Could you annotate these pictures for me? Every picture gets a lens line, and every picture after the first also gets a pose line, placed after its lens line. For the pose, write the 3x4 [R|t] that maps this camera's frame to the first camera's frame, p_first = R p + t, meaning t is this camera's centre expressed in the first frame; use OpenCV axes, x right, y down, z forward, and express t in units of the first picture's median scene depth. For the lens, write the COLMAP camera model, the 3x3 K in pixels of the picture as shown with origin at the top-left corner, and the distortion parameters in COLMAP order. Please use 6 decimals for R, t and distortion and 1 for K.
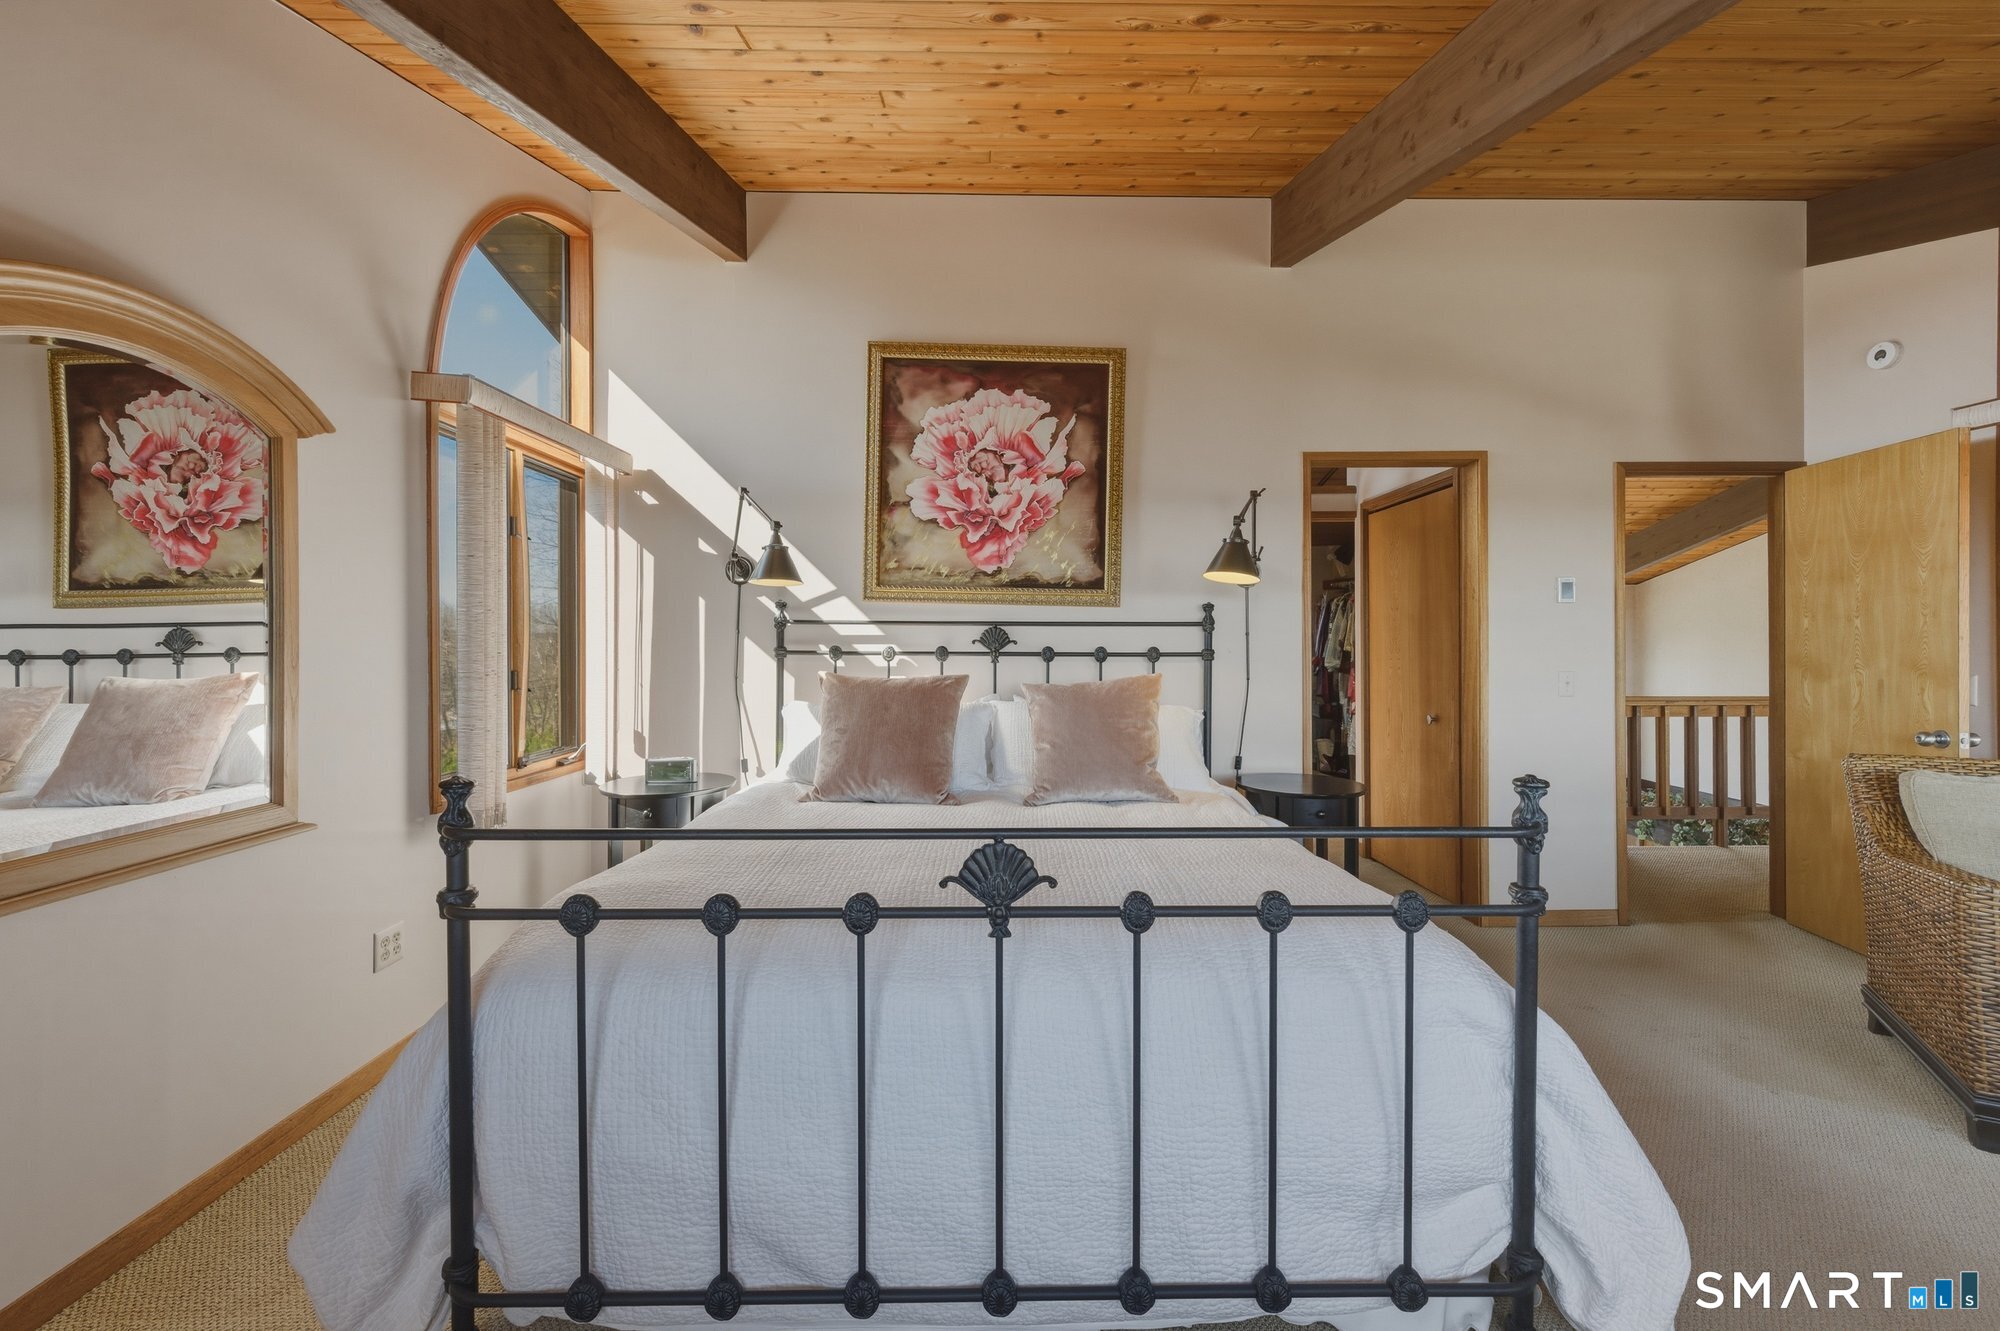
lens RADIAL K [[790.2, 0, 1004.5], [0, 790.2, 651.0], [0, 0, 1]] dist [0.007412, -0.001865]
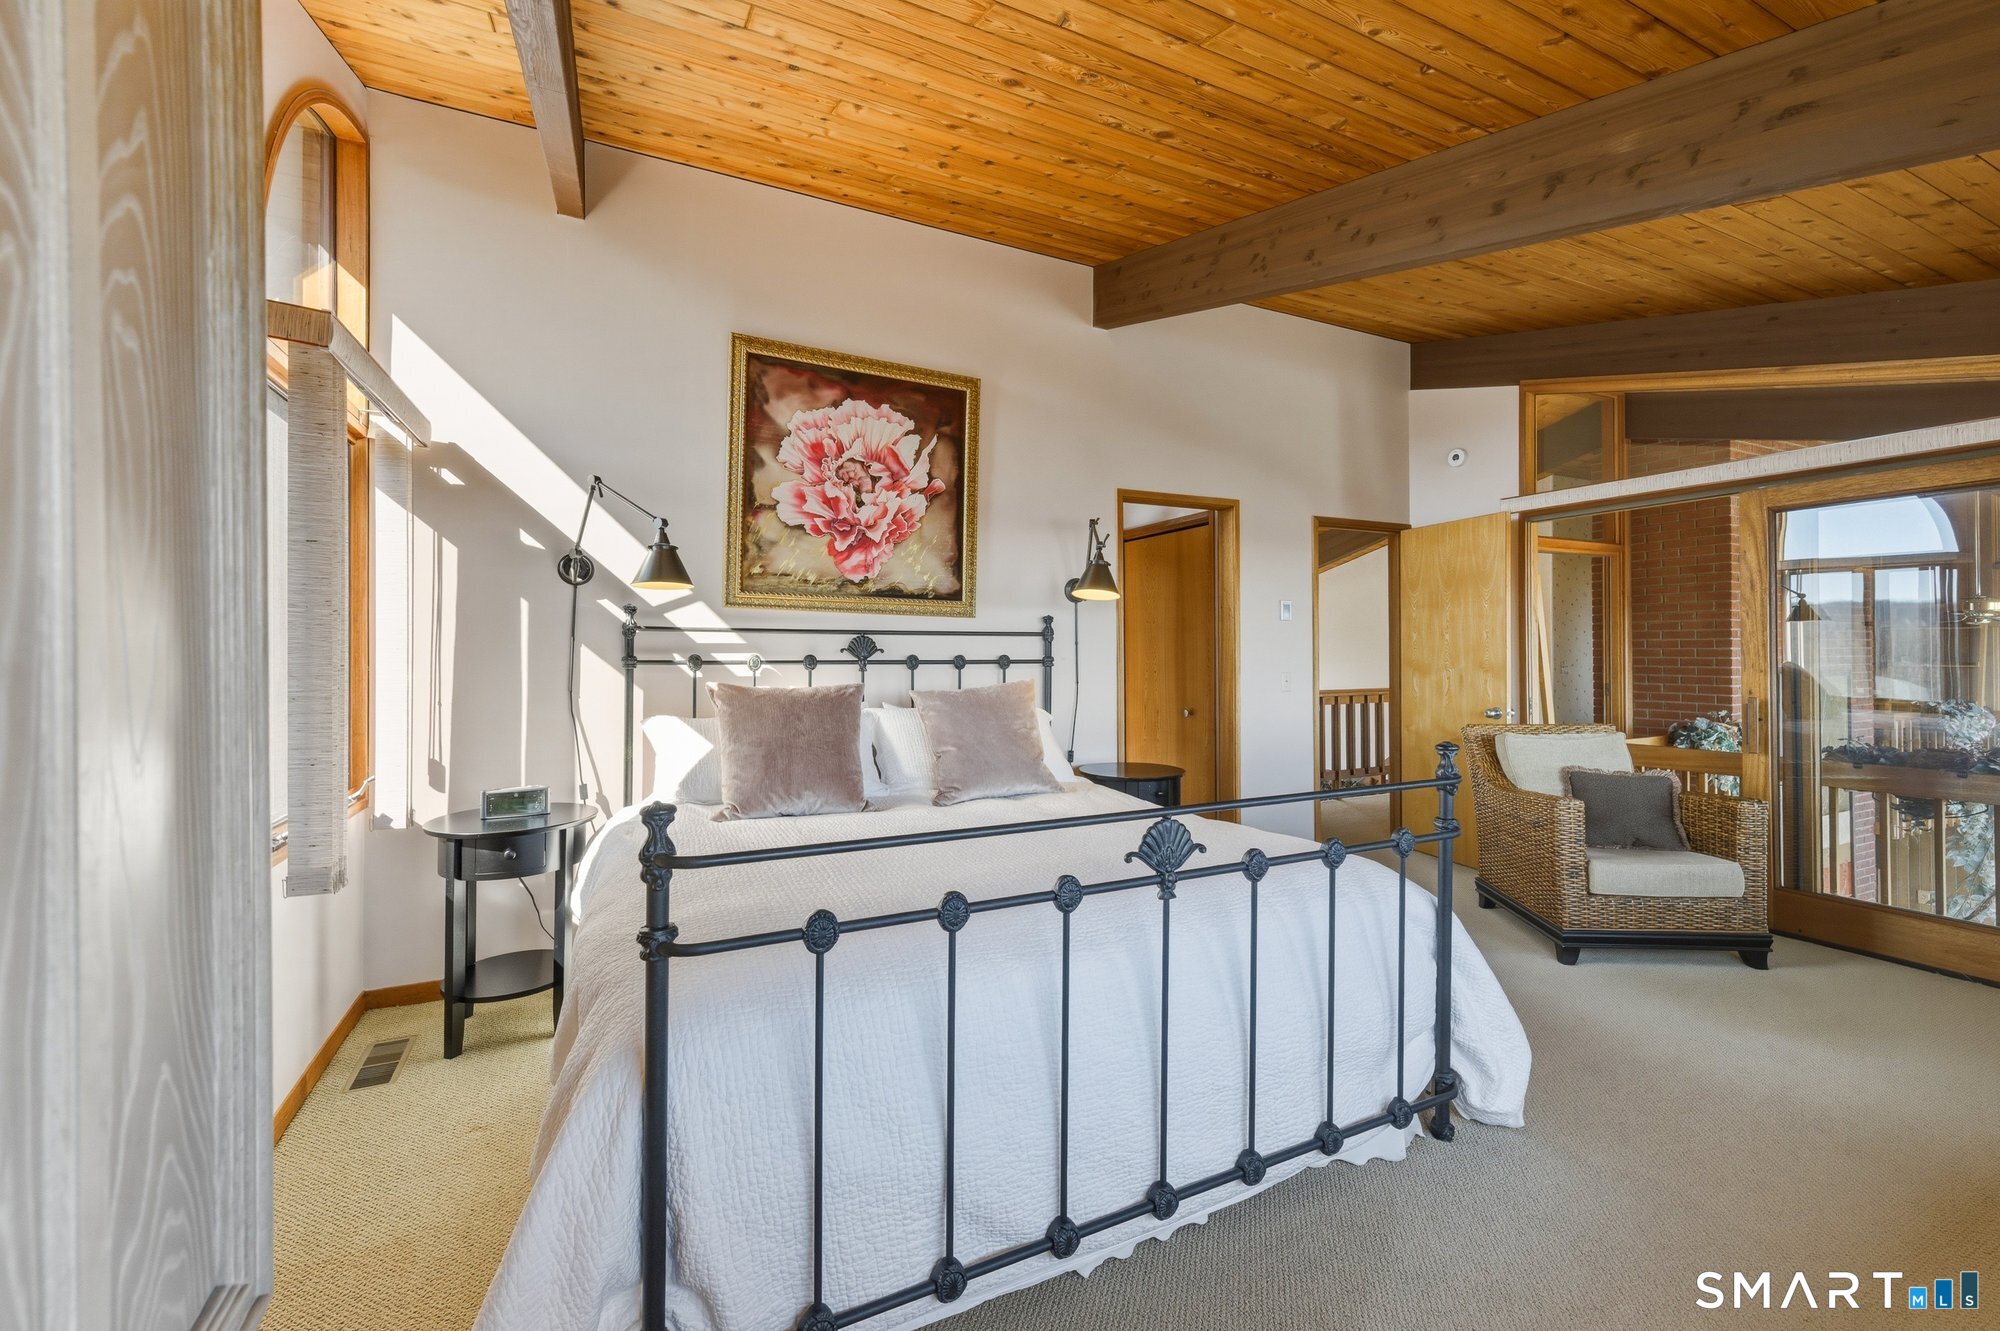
lens RADIAL K [[790.2, 0, 1001.8], [0, 790.2, 654.6], [0, 0, 1]] dist [0.007412, -0.001865]
pose [[0.908719, -0.003009, 0.417397, -0.281186], [0.005490, 0.999974, -0.004744, -0.000576], [-0.417371, 0.006603, 0.908712, 0.007933]]
